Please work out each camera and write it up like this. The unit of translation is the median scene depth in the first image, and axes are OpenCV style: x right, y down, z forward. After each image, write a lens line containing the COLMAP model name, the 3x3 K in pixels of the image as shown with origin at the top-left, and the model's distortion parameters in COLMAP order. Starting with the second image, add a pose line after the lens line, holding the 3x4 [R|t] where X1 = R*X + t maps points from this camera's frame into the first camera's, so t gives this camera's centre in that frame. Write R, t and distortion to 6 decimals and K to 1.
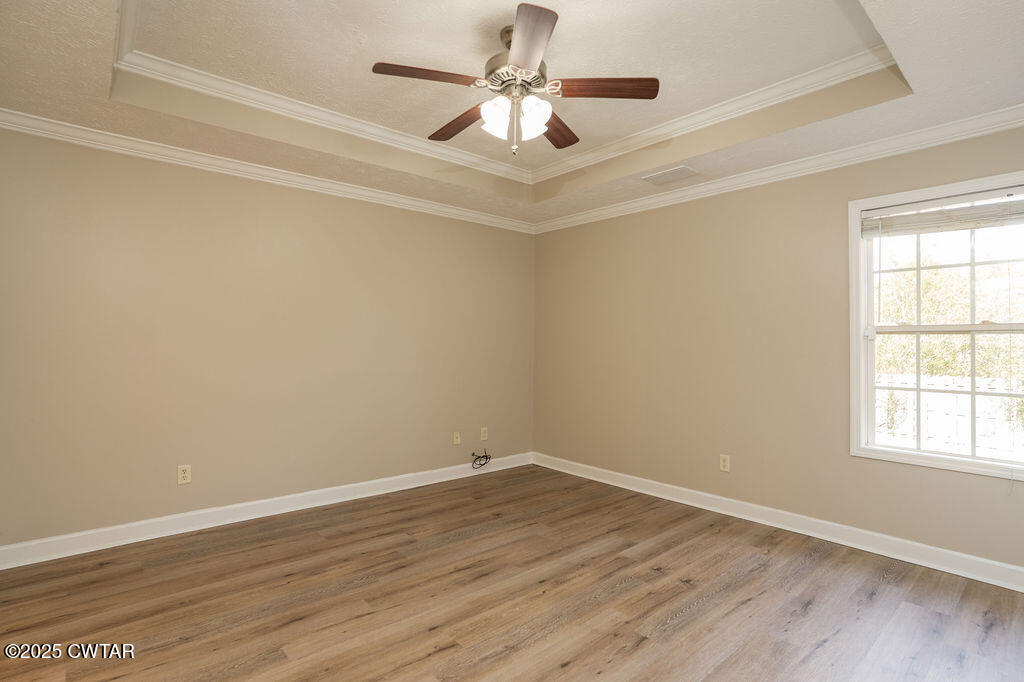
lens RADIAL K [[512.4, 0, 513.6], [0, 512.4, 357.0], [0, 0, 1]] dist [-0.069264, 0.039295]
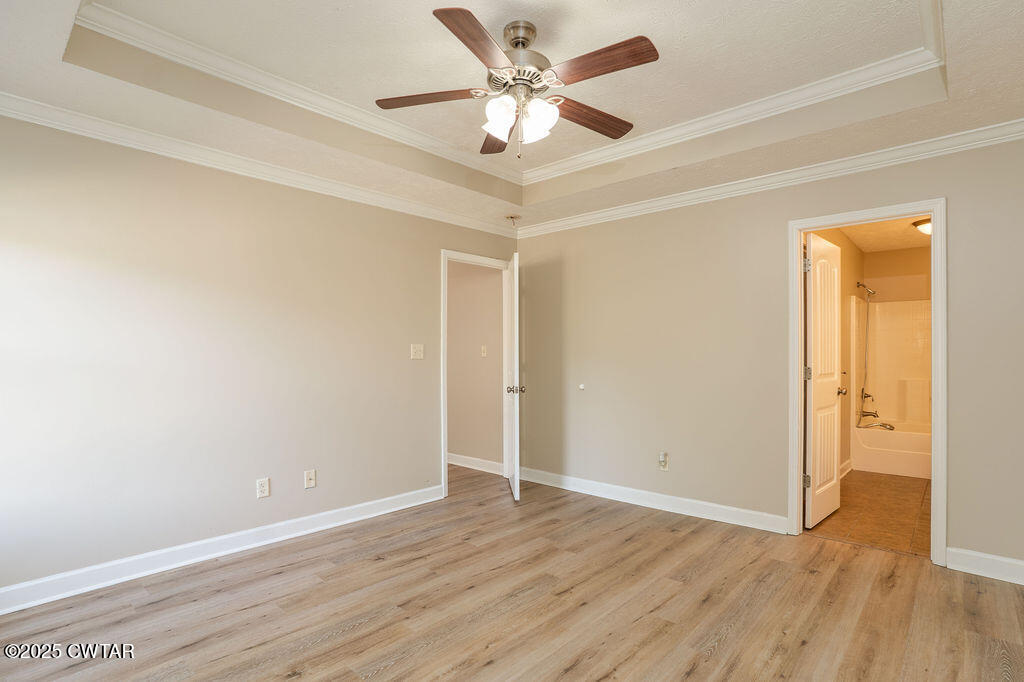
lens RADIAL K [[512.4, 0, 513.6], [0, 512.4, 357.0], [0, 0, 1]] dist [-0.069264, 0.039295]
pose [[-0.993228, -0.005617, -0.116048, 0.124487], [-0.009148, 0.999511, 0.029916, -0.048658], [0.115823, 0.030775, -0.992793, 1.954014]]
